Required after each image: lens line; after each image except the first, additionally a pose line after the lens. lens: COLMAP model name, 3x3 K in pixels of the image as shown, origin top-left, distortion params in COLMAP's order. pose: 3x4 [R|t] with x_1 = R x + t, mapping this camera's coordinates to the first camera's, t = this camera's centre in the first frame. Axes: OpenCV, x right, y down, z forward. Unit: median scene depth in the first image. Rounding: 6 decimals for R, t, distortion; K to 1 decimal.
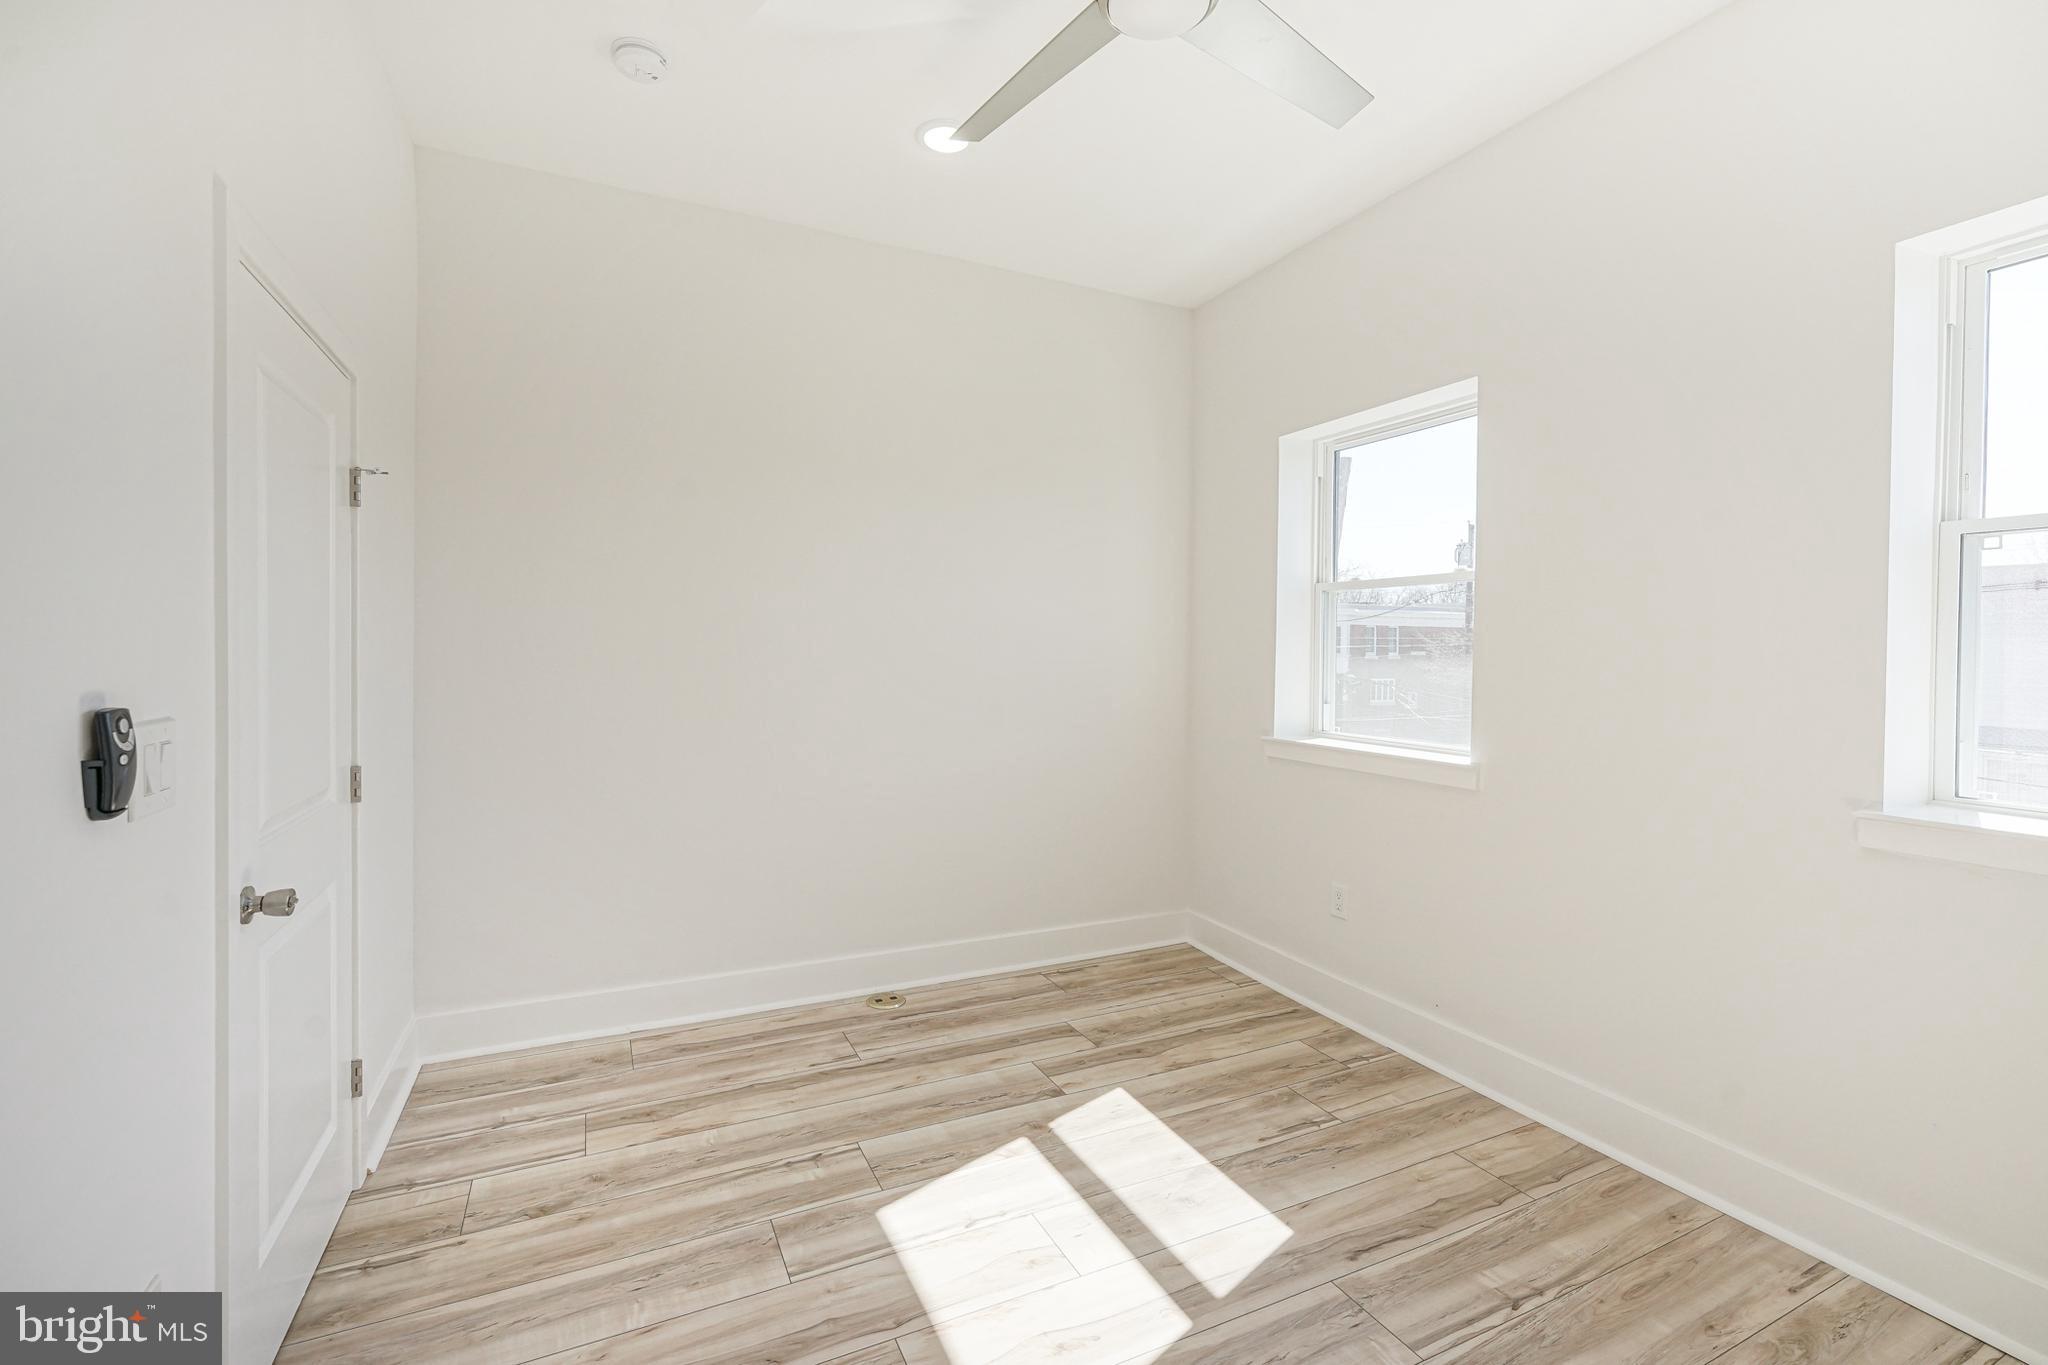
lens RADIAL K [[869.0, 0, 994.3], [0, 869.0, 661.9], [0, 0, 1]] dist [0.008398, -0.000619]
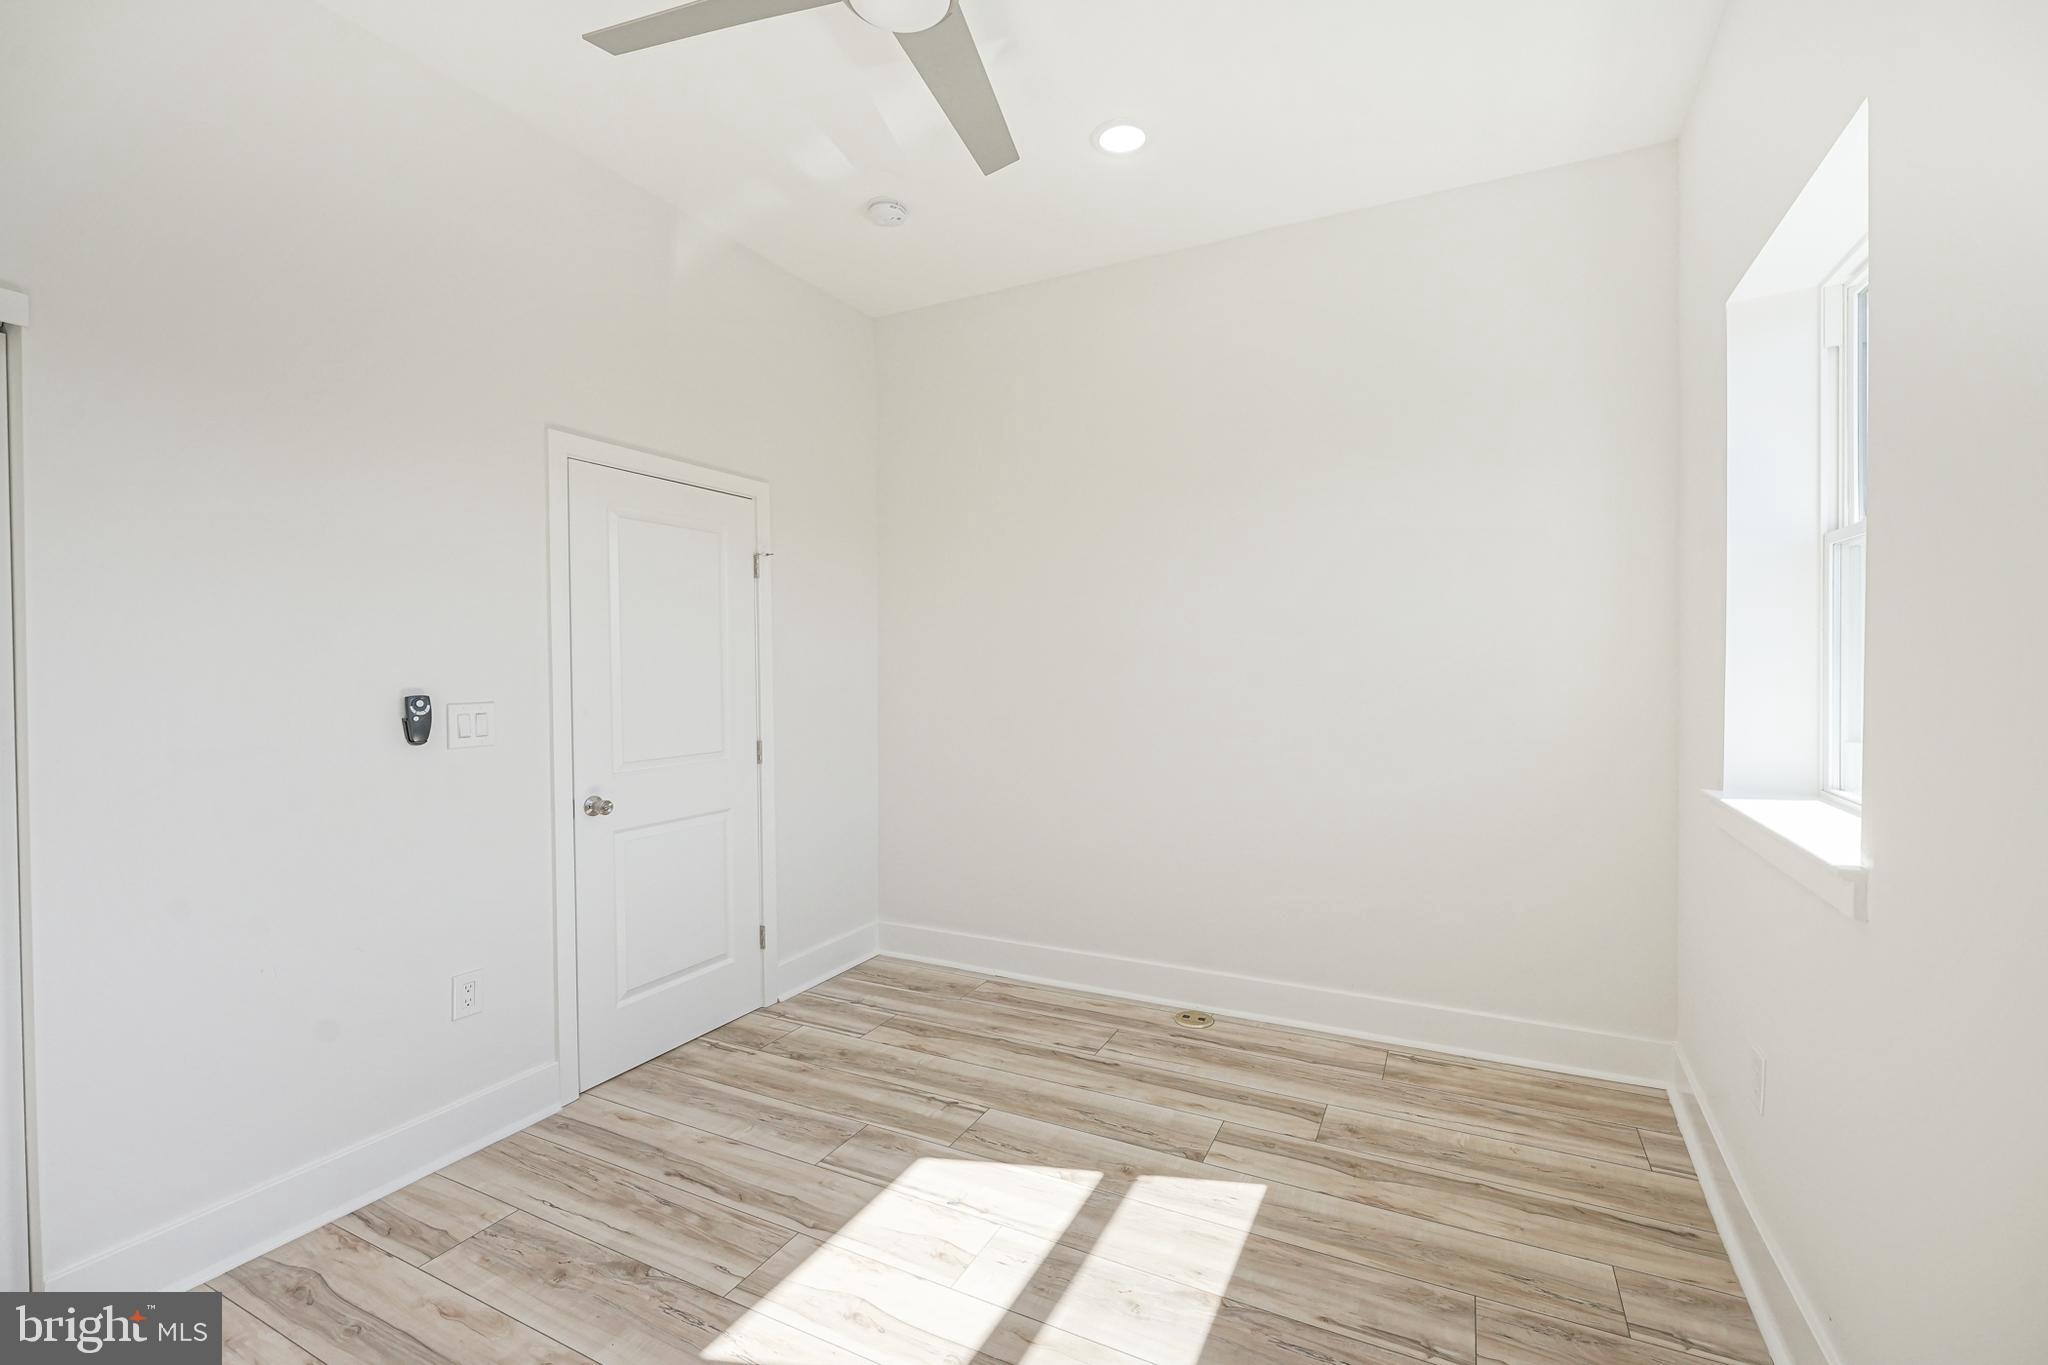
lens RADIAL K [[872.2, 0, 1055.7], [0, 872.2, 679.1], [0, 0, 1]] dist [0.009239, -0.000381]
pose [[0.623409, -0.009977, -0.781832, 0.682273], [0.010931, 0.999932, -0.004045, 0.015405], [0.781820, -0.006024, 0.623476, 0.343619]]
